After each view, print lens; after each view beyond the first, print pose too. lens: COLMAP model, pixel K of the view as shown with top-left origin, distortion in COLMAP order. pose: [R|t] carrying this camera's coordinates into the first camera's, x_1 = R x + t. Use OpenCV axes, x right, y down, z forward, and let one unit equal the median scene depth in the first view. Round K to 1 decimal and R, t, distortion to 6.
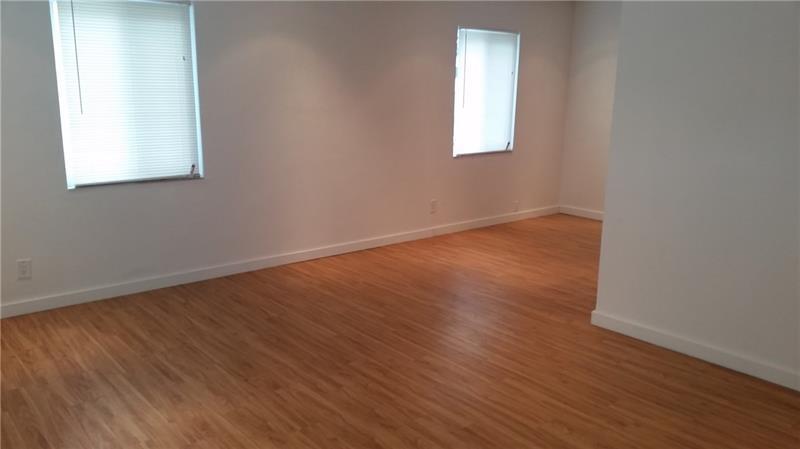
lens RADIAL K [[649.7, 0, 402.2], [0, 649.7, 238.0], [0, 0, 1]] dist [0.160606, -0.366669]
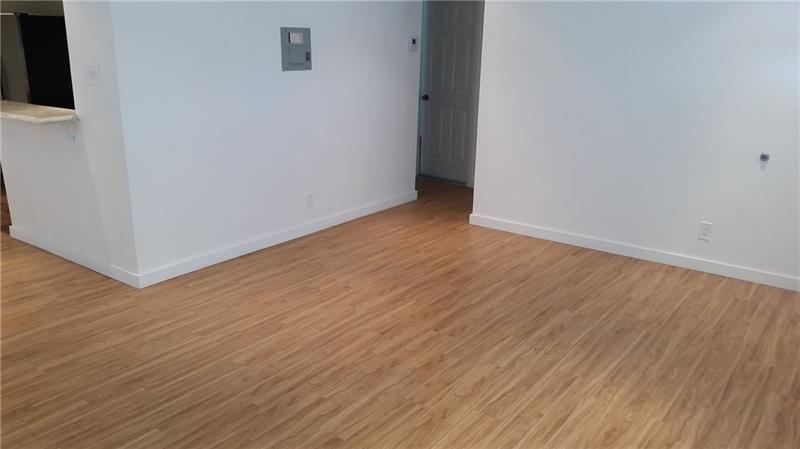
lens RADIAL K [[649.7, 0, 402.2], [0, 649.7, 238.0], [0, 0, 1]] dist [0.160606, -0.366669]
pose [[-0.239018, -0.310929, 0.919888, -0.762423], [0.196710, 0.912199, 0.359442, -0.238114], [-0.950881, 0.266865, -0.156869, 0.855138]]
